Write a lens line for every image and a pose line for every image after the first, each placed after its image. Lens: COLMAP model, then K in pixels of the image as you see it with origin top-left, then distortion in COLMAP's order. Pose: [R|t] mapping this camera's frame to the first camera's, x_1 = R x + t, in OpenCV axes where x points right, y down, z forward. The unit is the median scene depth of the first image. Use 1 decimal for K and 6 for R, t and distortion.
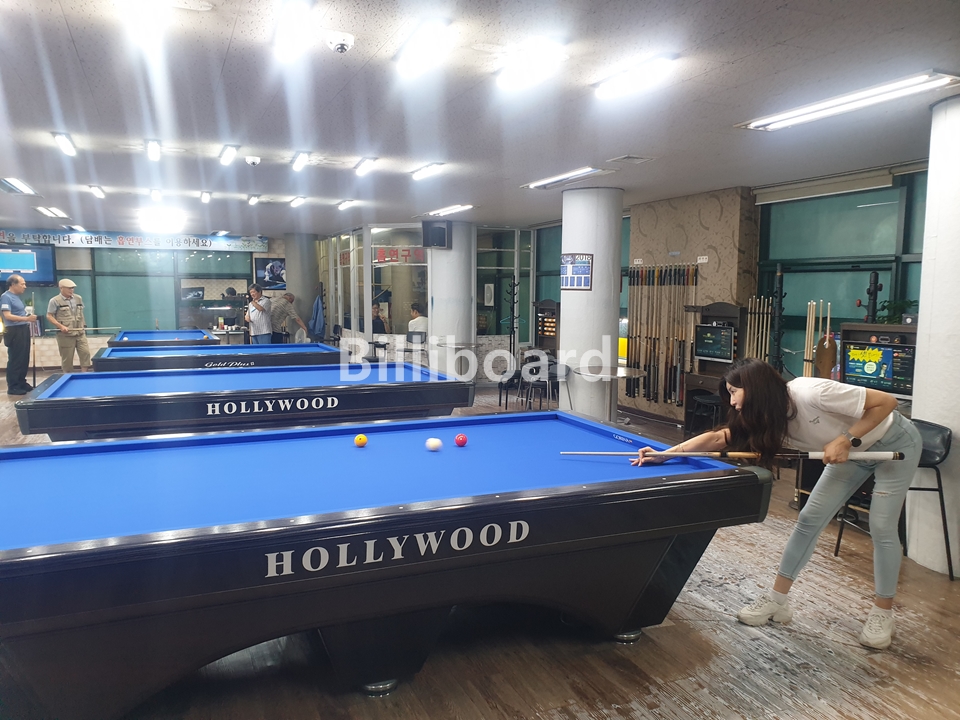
lens RADIAL K [[743.7, 0, 480.0], [0, 743.7, 360.0], [0, 0, 1]] dist [0.006775, -0.001662]
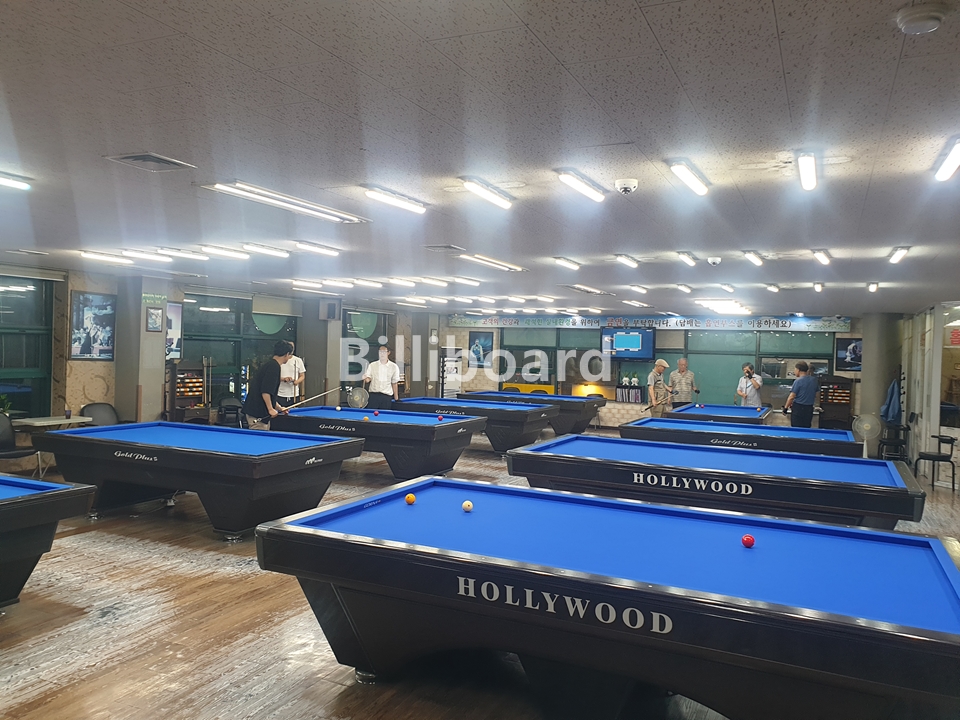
lens RADIAL K [[743.7, 0, 480.0], [0, 743.7, 360.0], [0, 0, 1]] dist [0.006775, -0.001662]
pose [[0.650550, 0.024951, -0.759053, 0.314662], [-0.097059, 0.993996, -0.050511, -0.030843], [0.753236, 0.106533, 0.649066, 0.031561]]
